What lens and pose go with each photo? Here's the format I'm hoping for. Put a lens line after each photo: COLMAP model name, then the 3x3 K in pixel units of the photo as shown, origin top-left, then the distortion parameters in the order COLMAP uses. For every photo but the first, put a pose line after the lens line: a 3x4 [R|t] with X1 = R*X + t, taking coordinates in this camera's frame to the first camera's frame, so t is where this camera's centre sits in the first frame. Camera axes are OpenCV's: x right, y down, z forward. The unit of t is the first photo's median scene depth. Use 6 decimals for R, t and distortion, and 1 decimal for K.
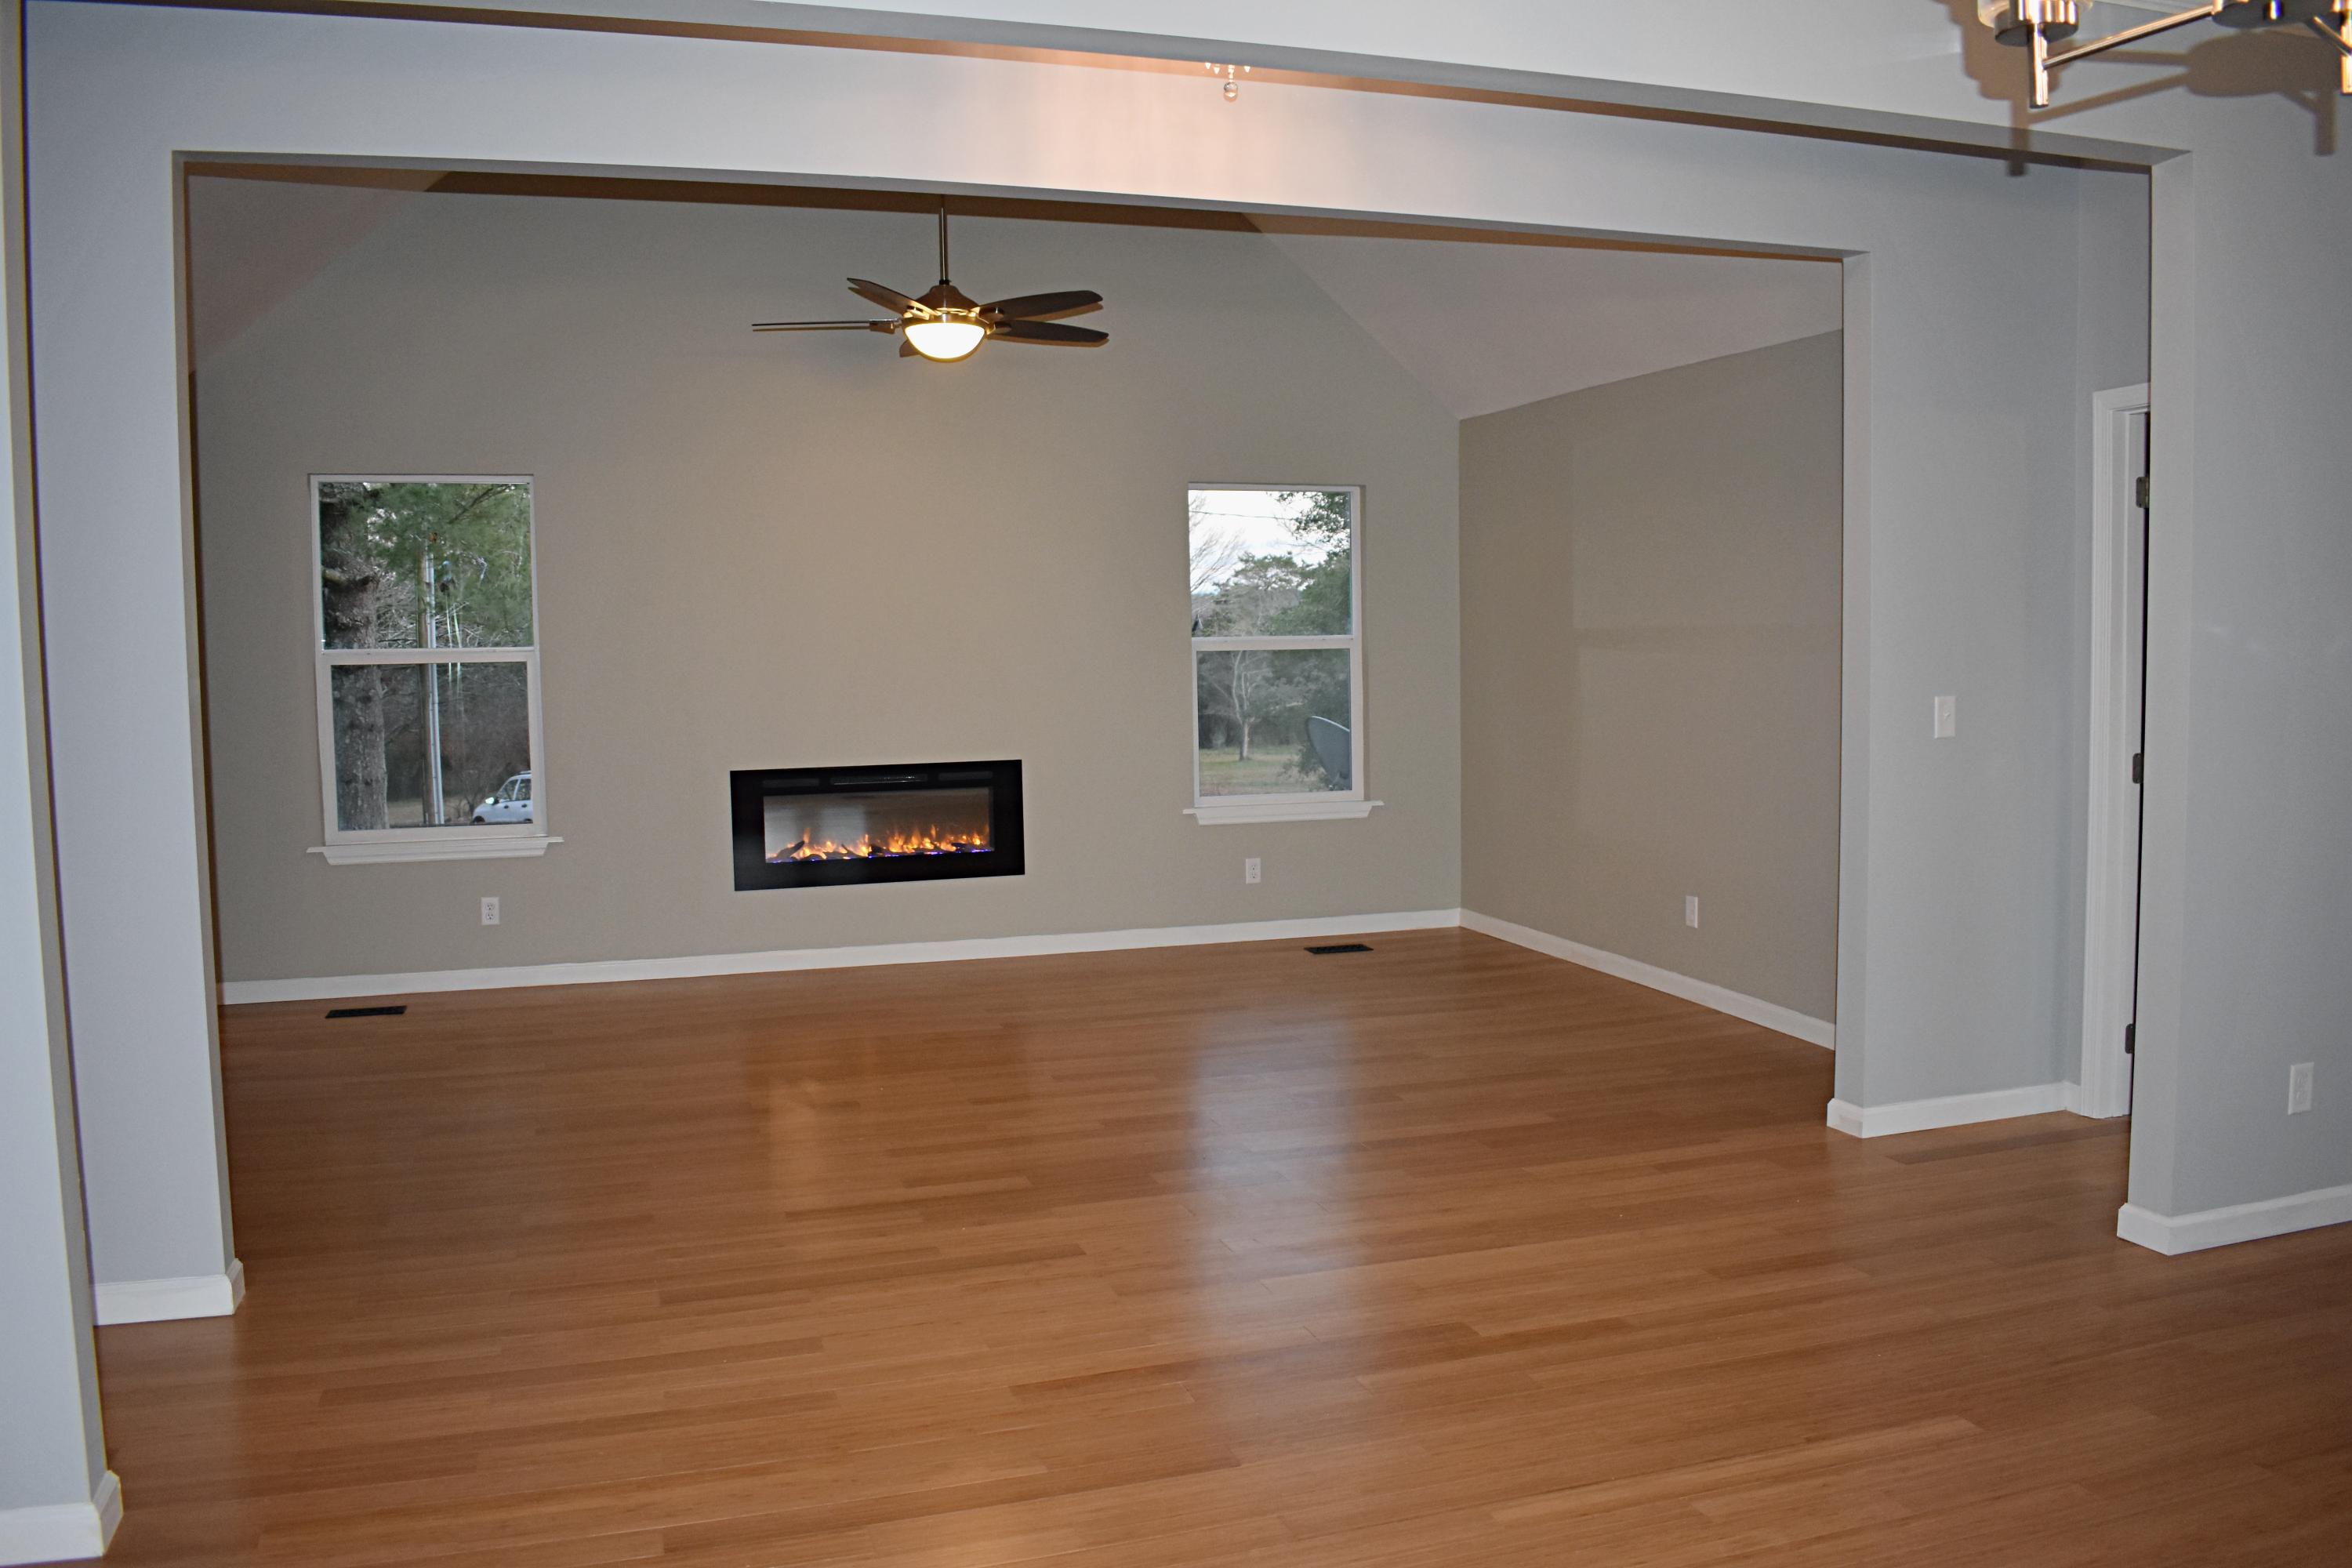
lens RADIAL K [[1838.2, 0, 1165.4], [0, 1838.2, 782.9], [0, 0, 1]] dist [-0.092347, 0.010508]
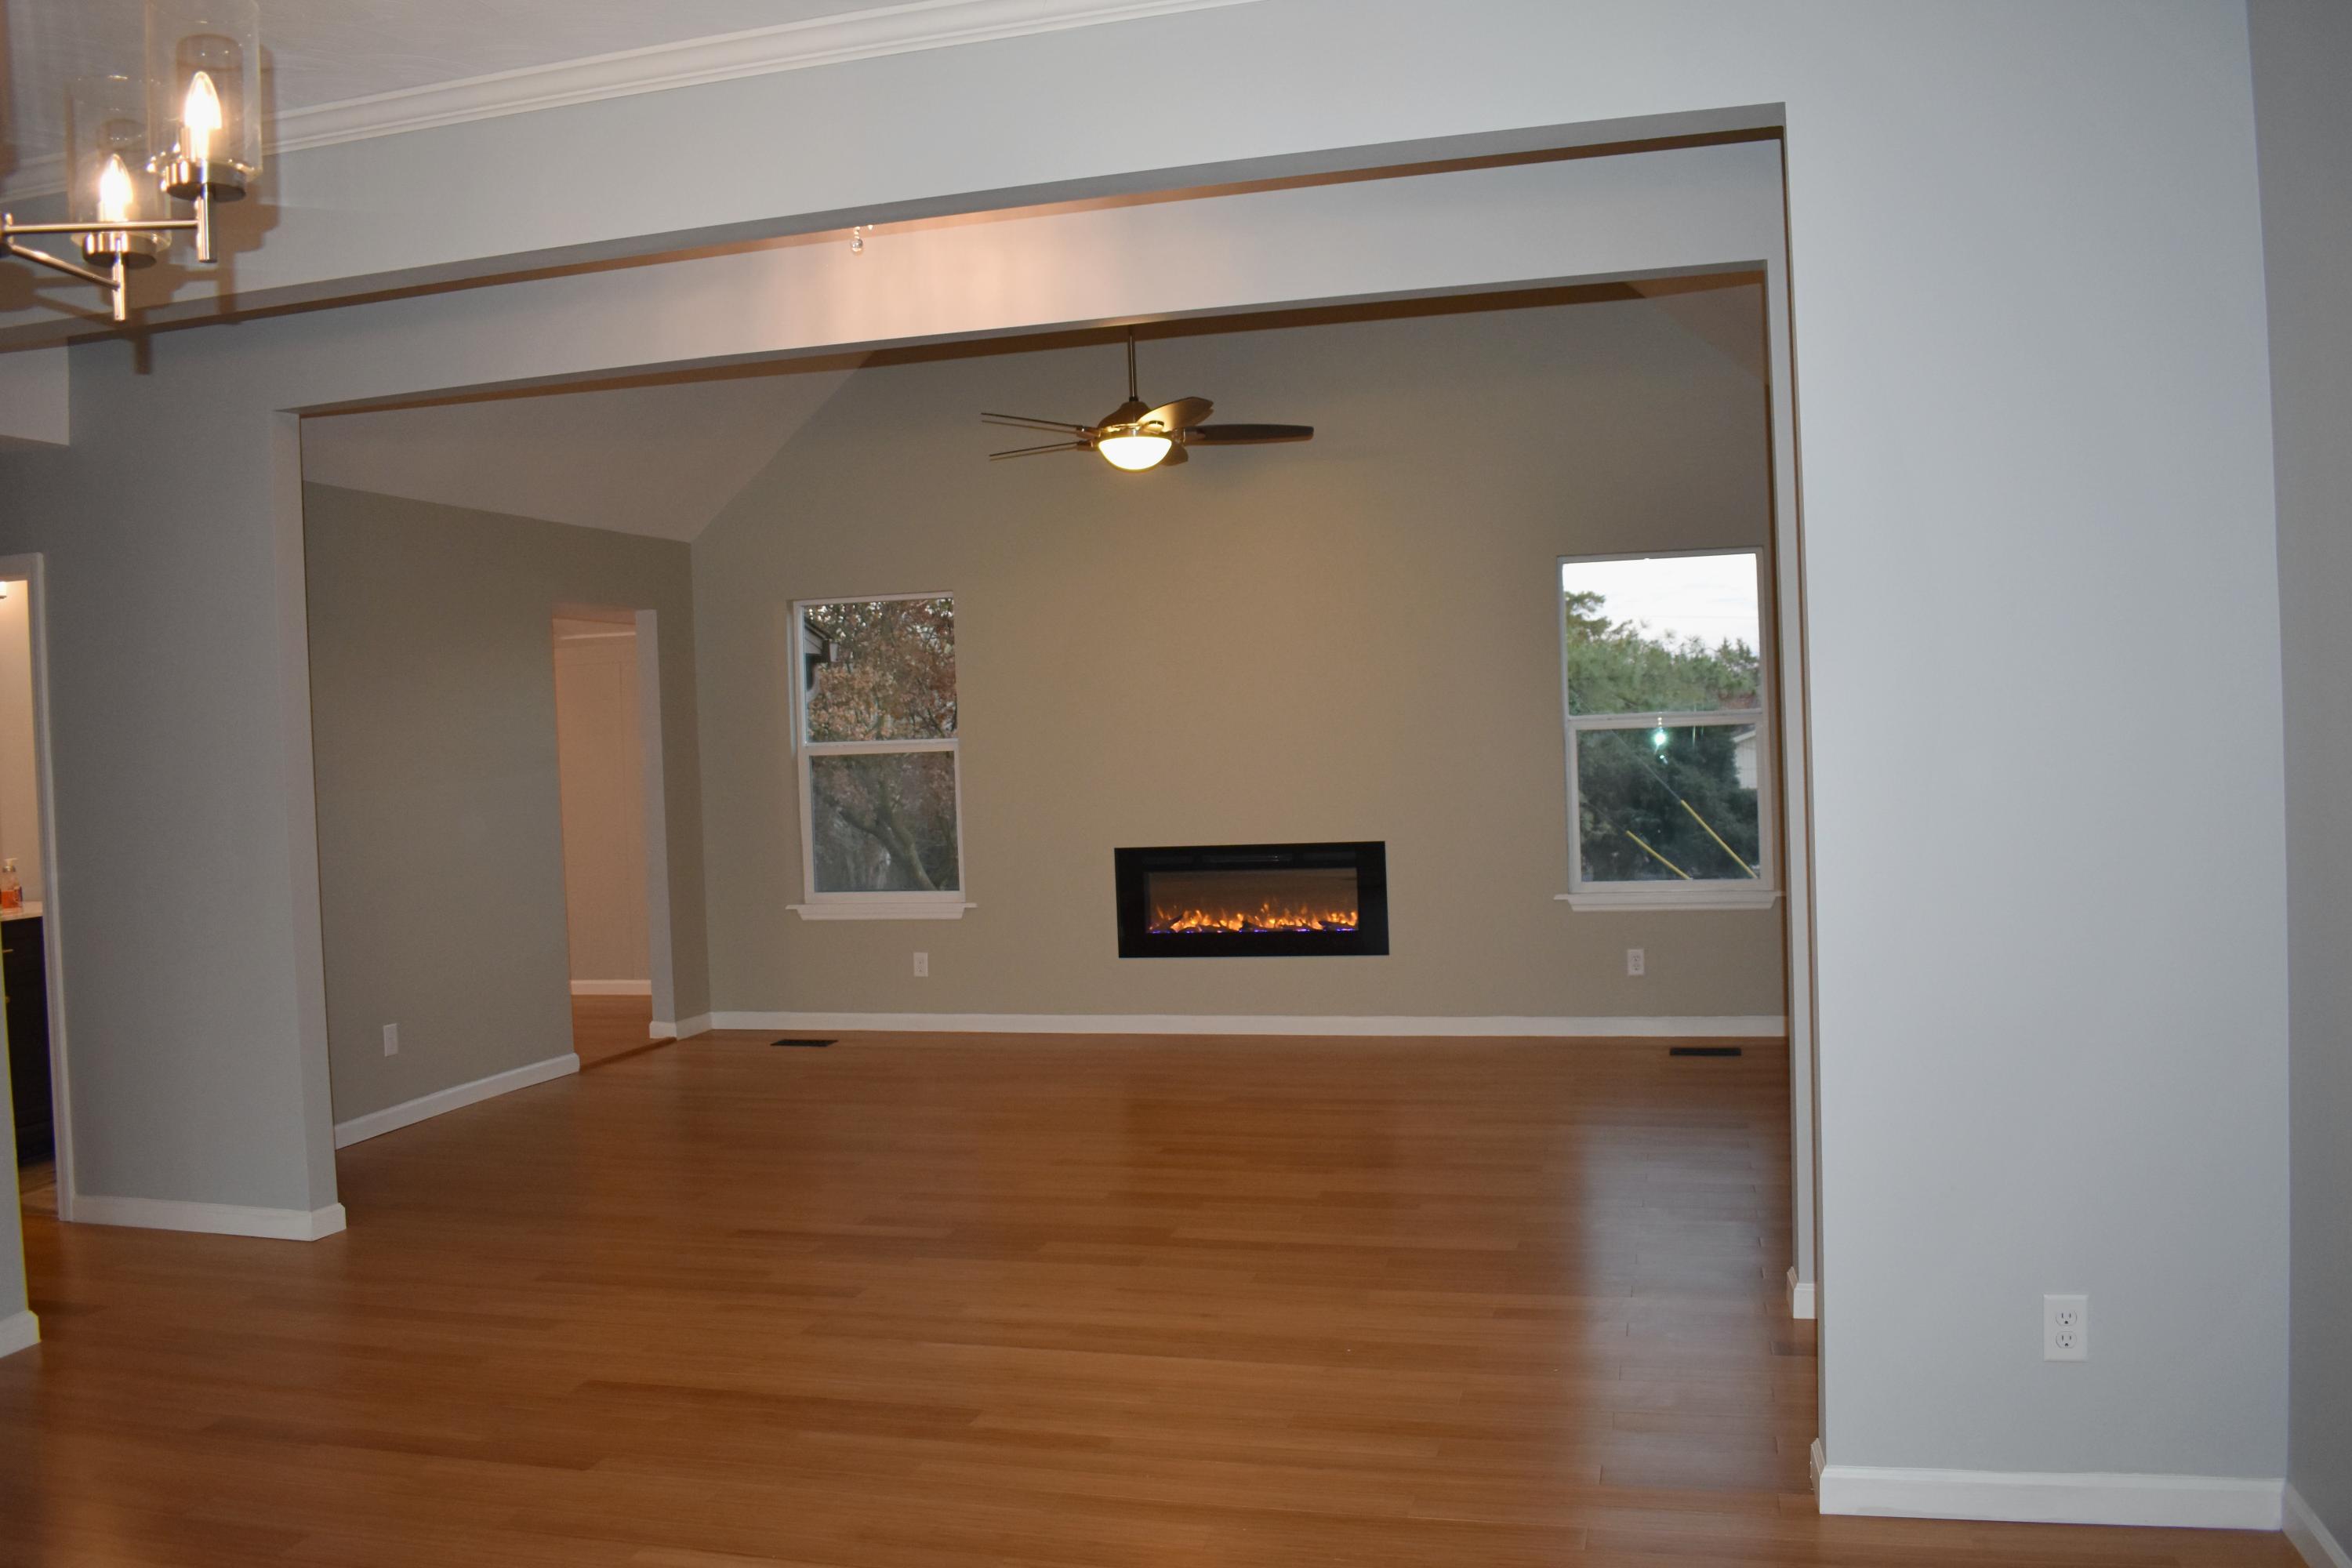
lens RADIAL K [[1838.2, 0, 1154.6], [0, 1838.2, 777.2], [0, 0, 1]] dist [-0.092347, 0.010508]
pose [[0.838932, -0.003381, -0.544226, 0.392984], [-0.017408, 0.999302, -0.033043, -0.013301], [0.543958, 0.037195, 0.838288, 0.089833]]
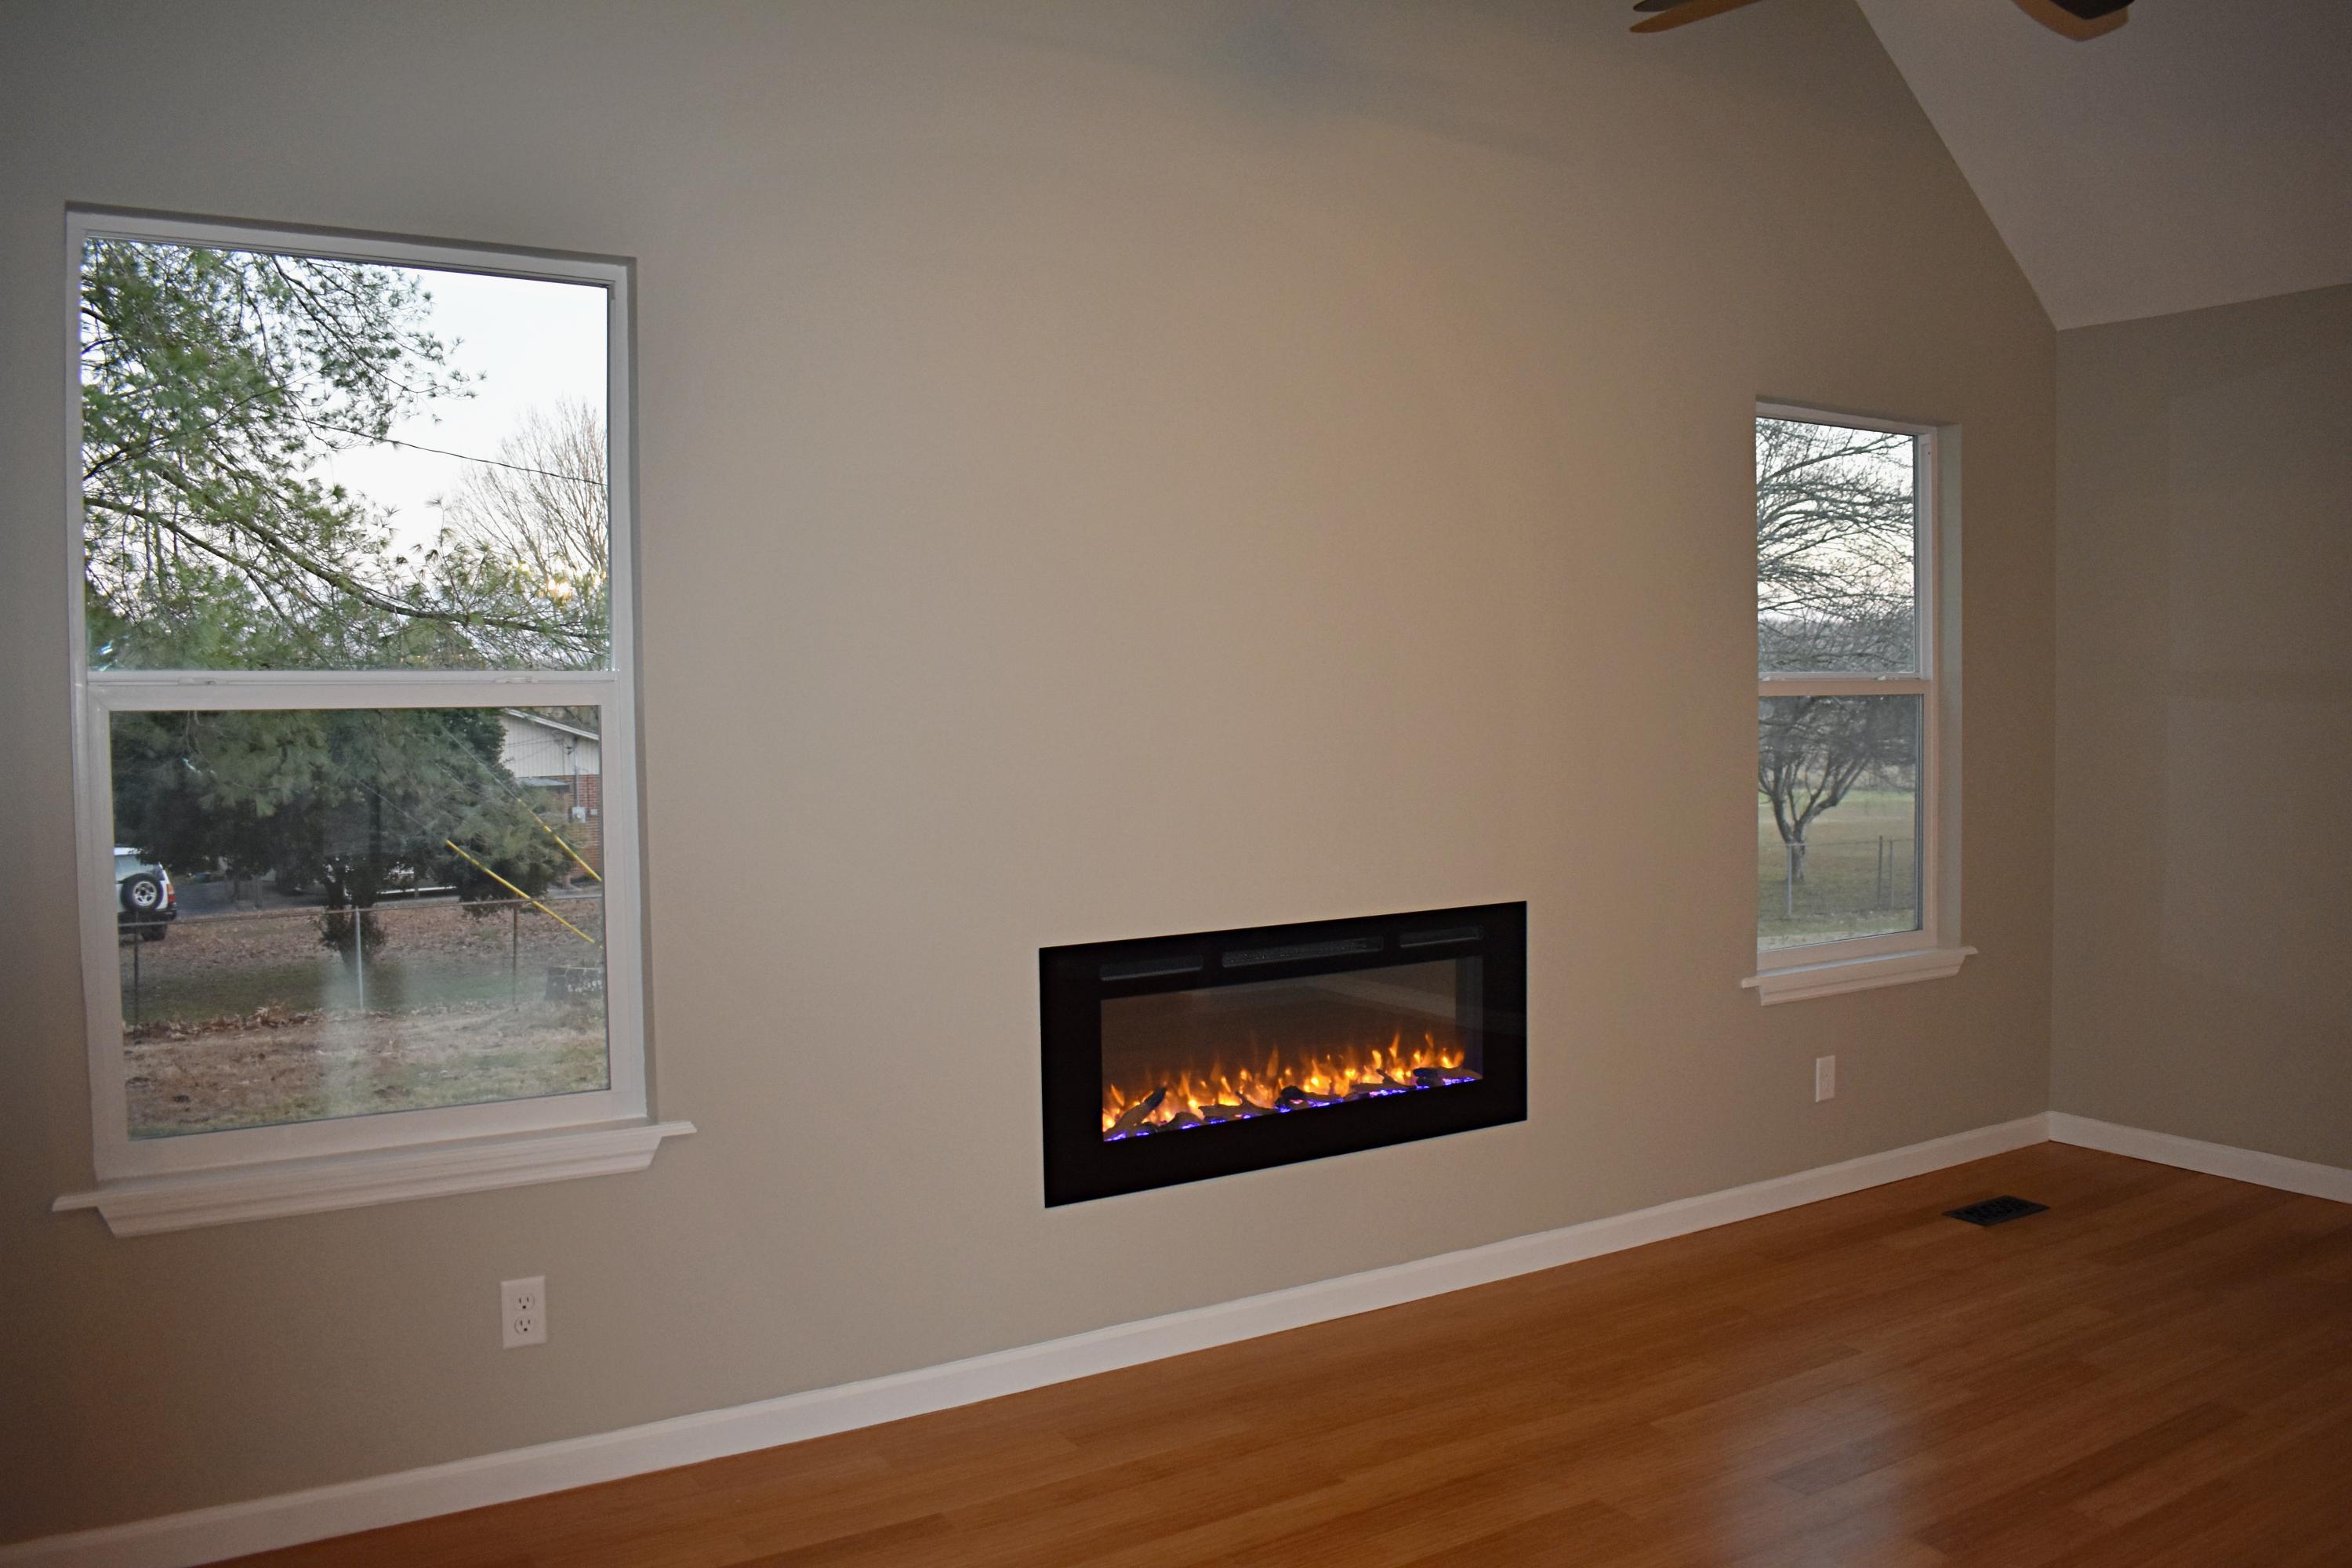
lens RADIAL K [[1838.2, 0, 1177.6], [0, 1838.2, 781.6], [0, 0, 1]] dist [-0.092347, 0.010508]
pose [[0.965957, -0.006302, 0.258627, -0.332556], [0.015217, 0.999356, -0.032482, -0.034001], [-0.258256, 0.035311, 0.965431, 0.560552]]
